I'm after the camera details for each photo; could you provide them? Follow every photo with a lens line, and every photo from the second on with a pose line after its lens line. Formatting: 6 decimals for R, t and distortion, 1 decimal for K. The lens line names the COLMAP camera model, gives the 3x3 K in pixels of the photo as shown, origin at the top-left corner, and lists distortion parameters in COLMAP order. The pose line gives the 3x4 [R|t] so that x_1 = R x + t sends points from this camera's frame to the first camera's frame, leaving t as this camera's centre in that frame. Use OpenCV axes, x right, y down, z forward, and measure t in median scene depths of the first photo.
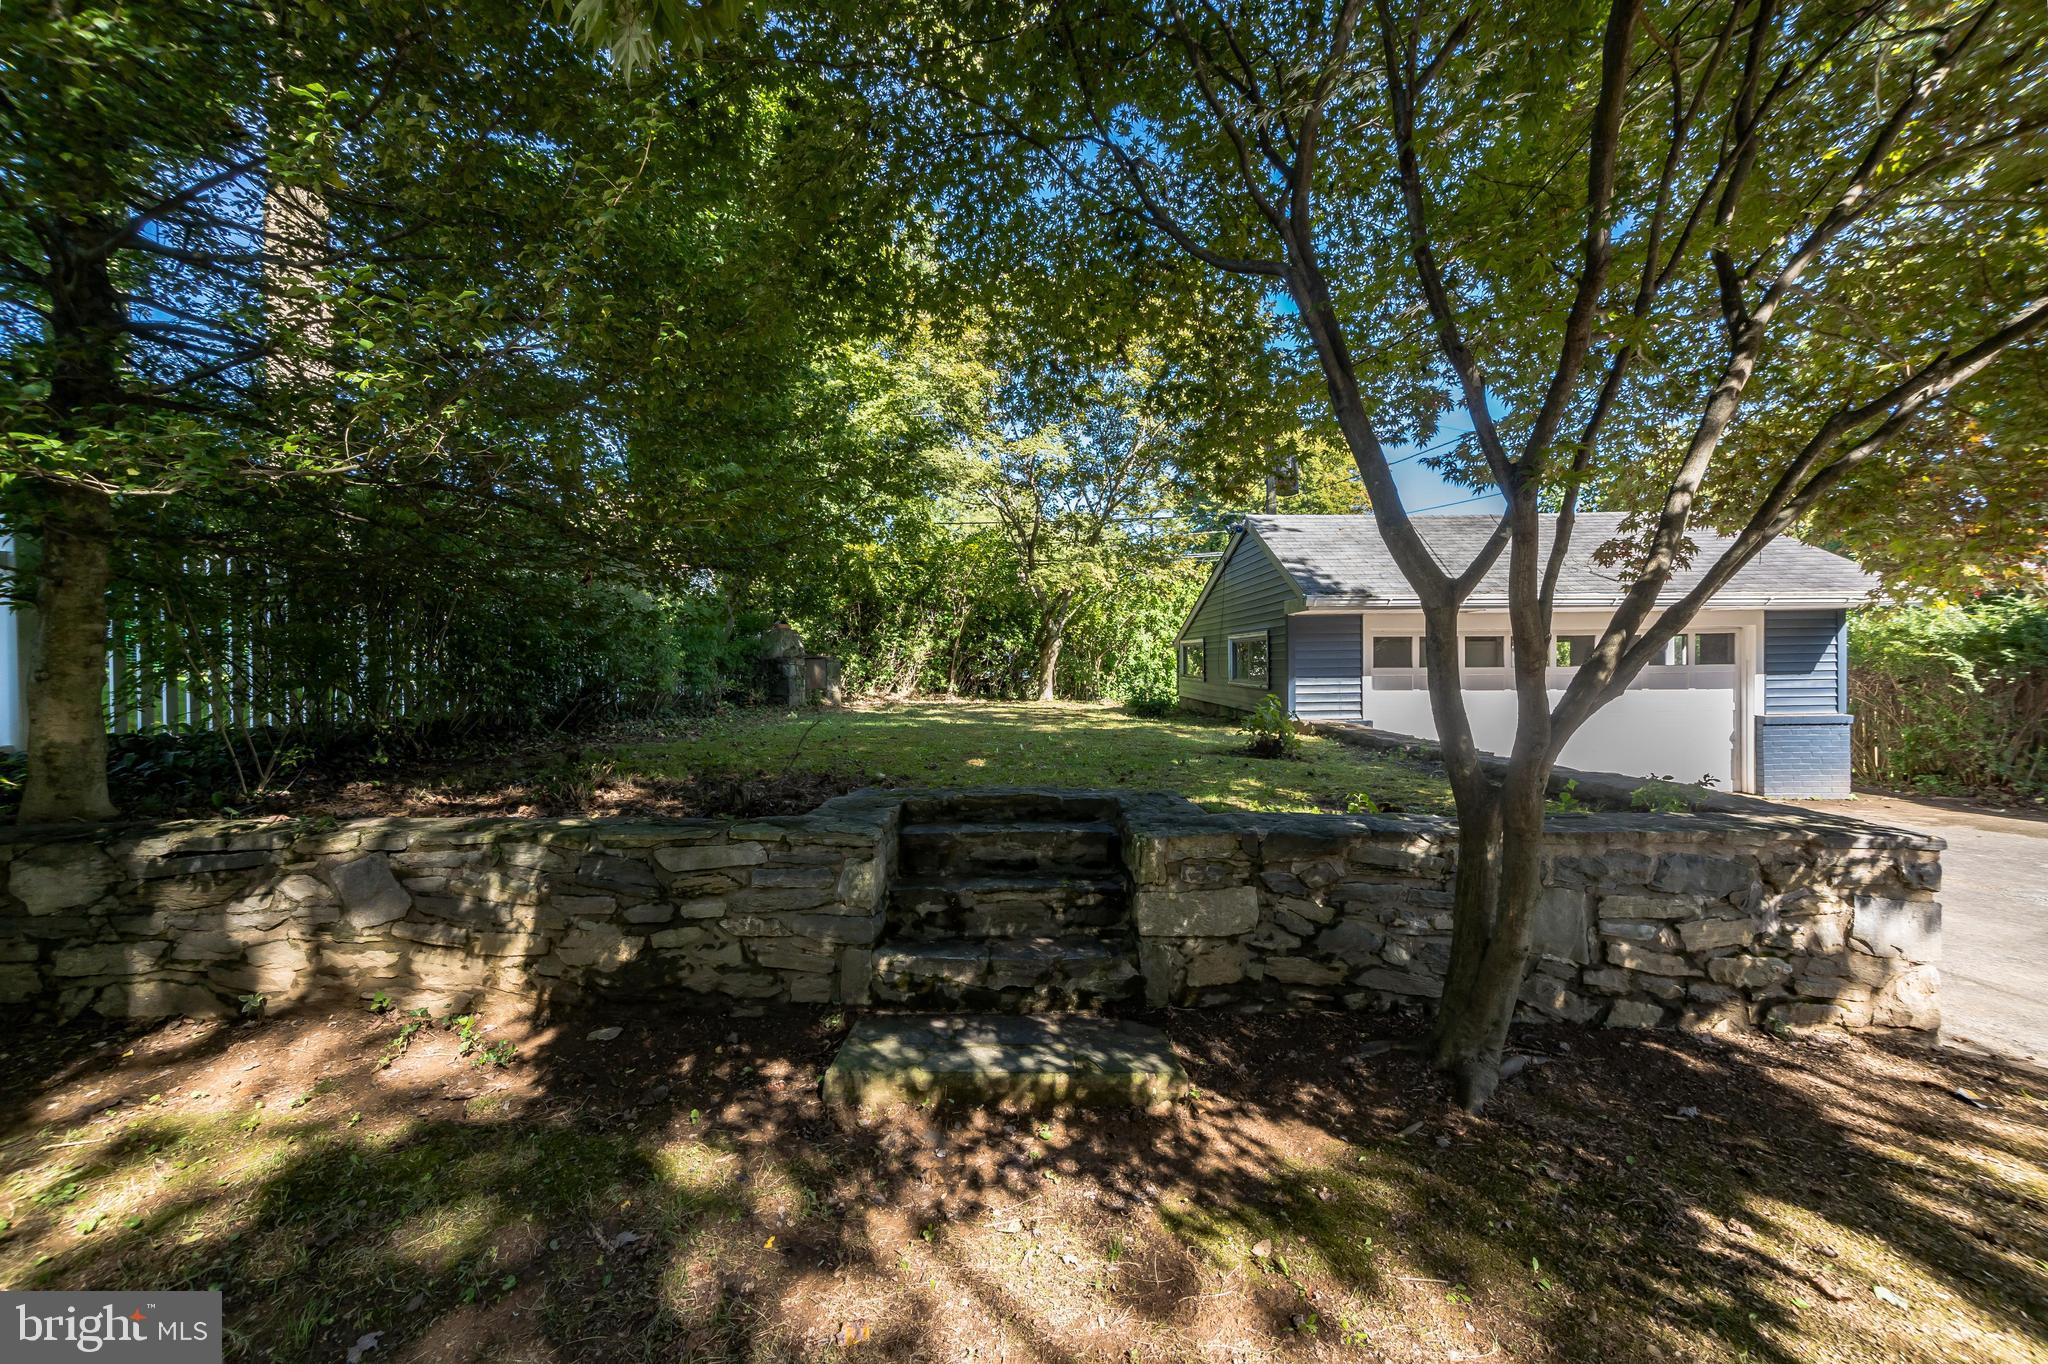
lens RADIAL K [[842.0, 0, 1024.9], [0, 842.0, 670.6], [0, 0, 1]] dist [0.008406, 0.010935]
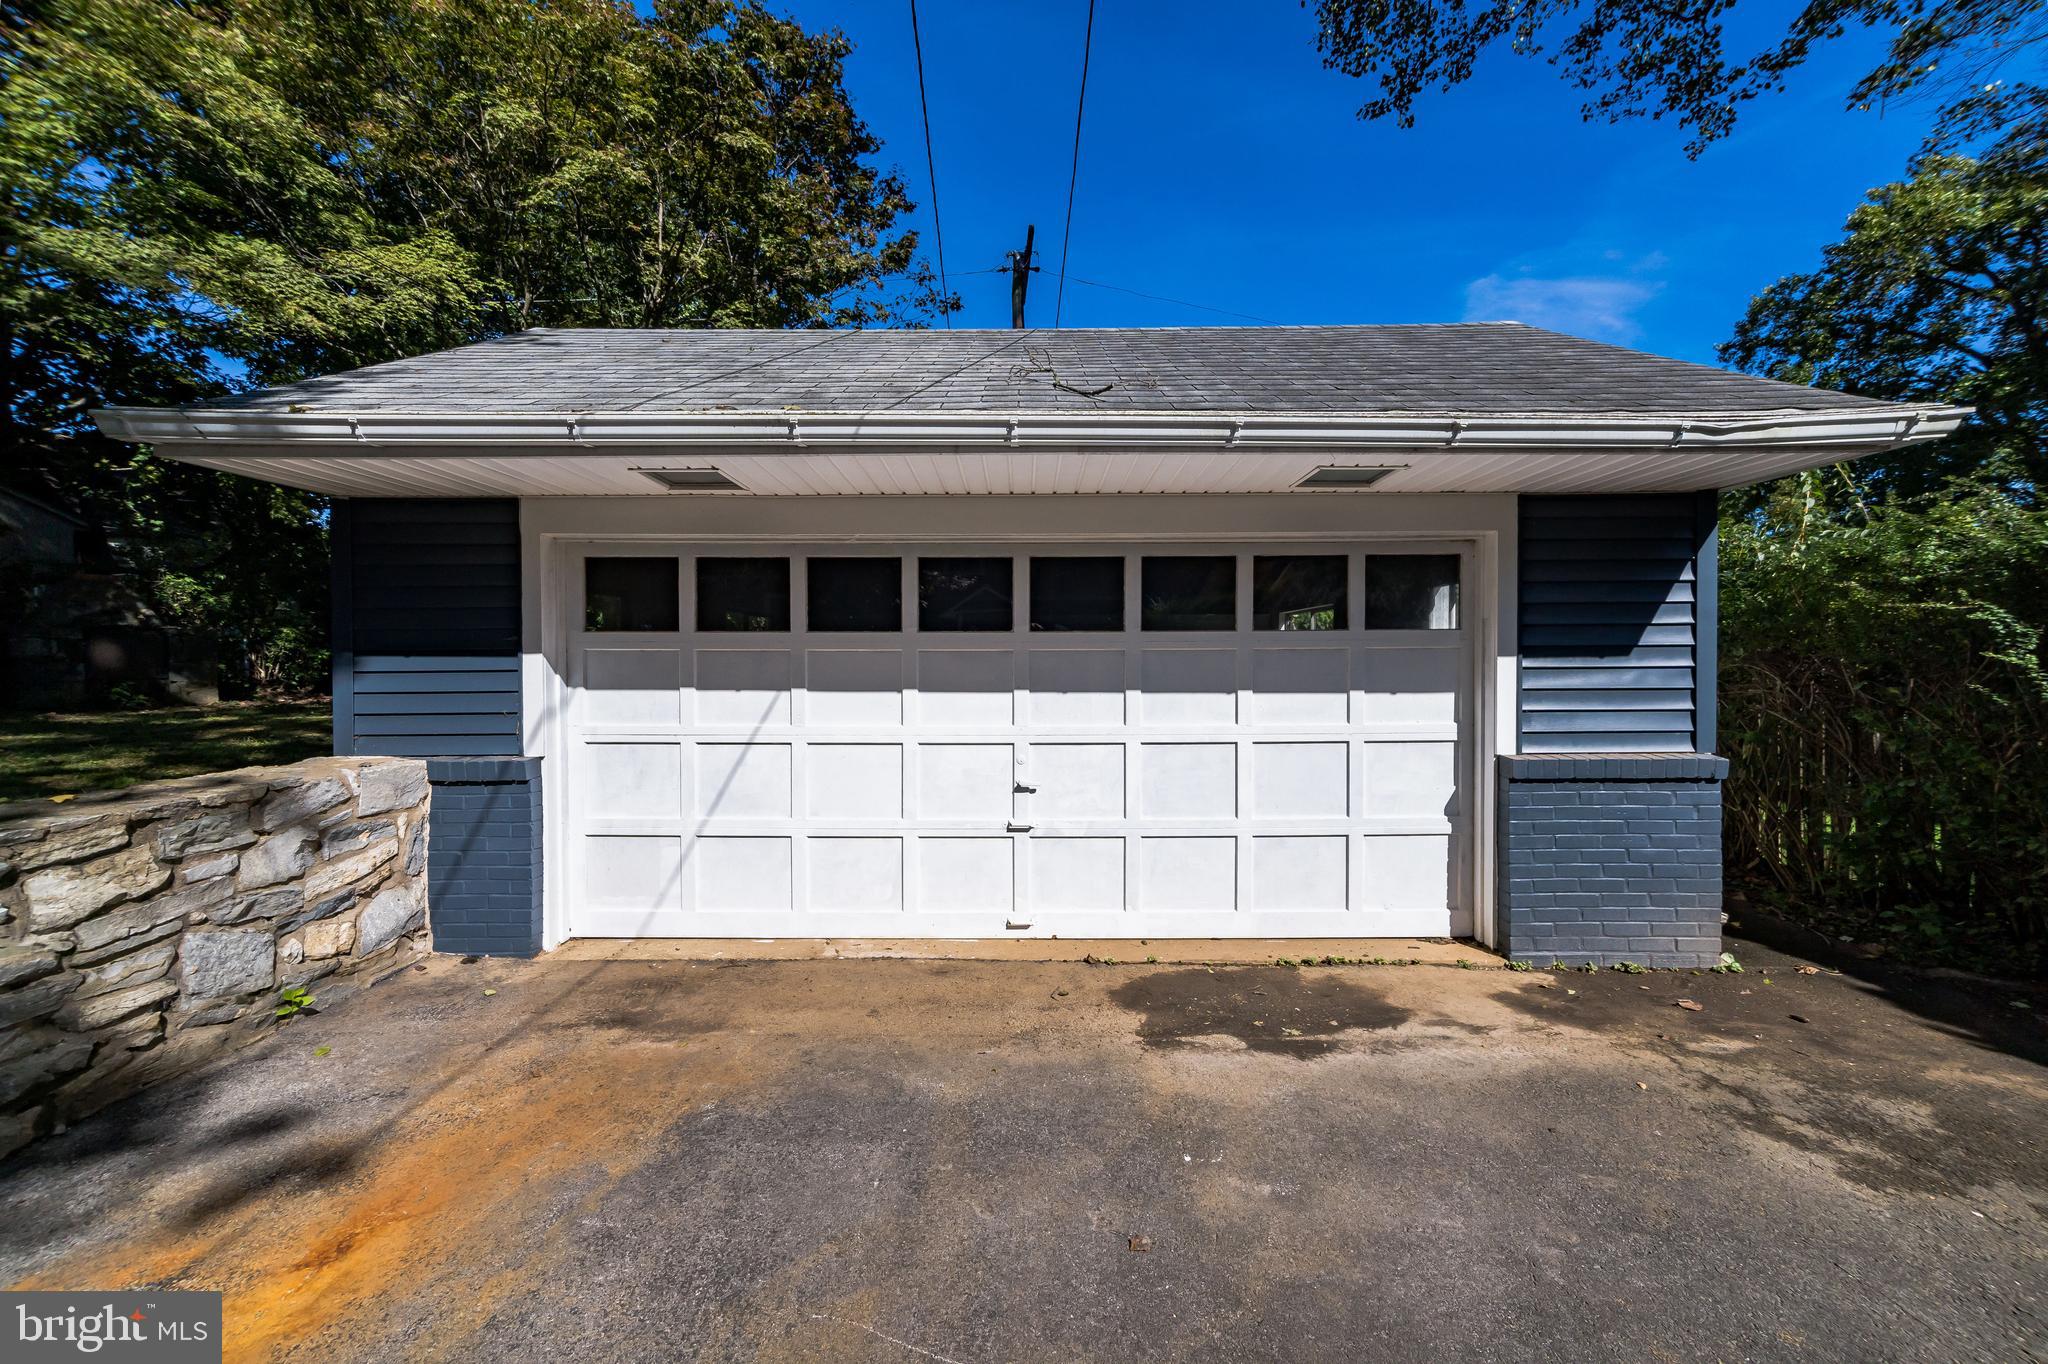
lens RADIAL K [[842.0, 0, 1028.6], [0, 842.0, 667.9], [0, 0, 1]] dist [0.008406, 0.010935]
pose [[0.999863, 0.007481, -0.014748, 0.638764], [-0.007454, 0.999970, 0.001866, 0.011722], [0.014761, -0.001756, 0.999890, 0.591997]]
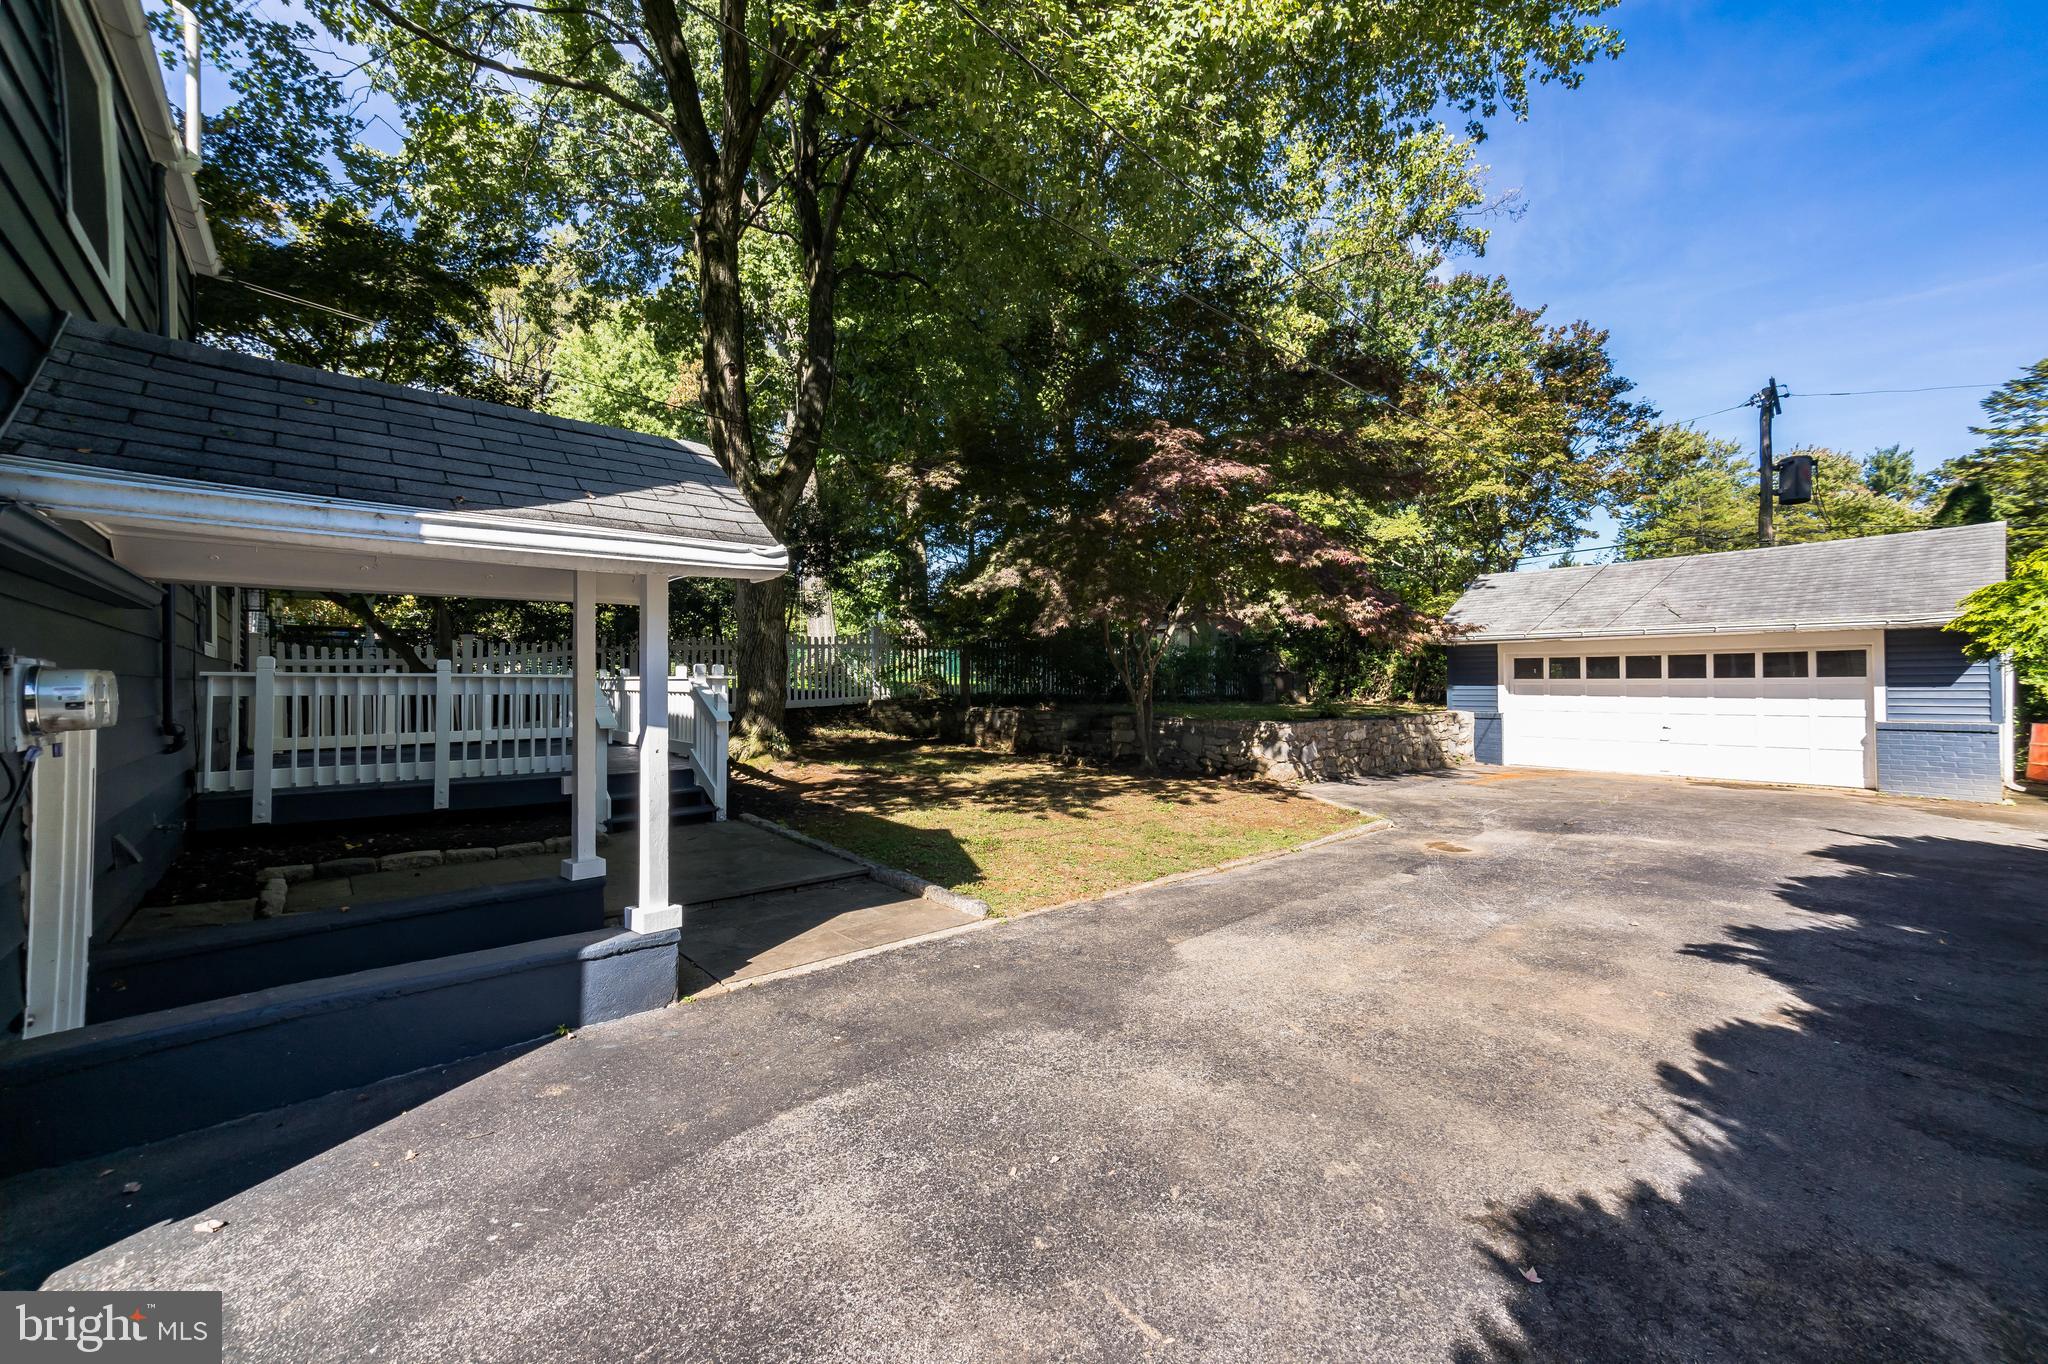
lens RADIAL K [[842.0, 0, 1011.9], [0, 842.0, 670.7], [0, 0, 1]] dist [0.008406, 0.010935]
pose [[0.653125, -0.005286, -0.757232, 0.975226], [-0.009081, 0.999849, -0.014813, 0.011585], [0.757196, 0.016551, 0.652978, -0.677264]]
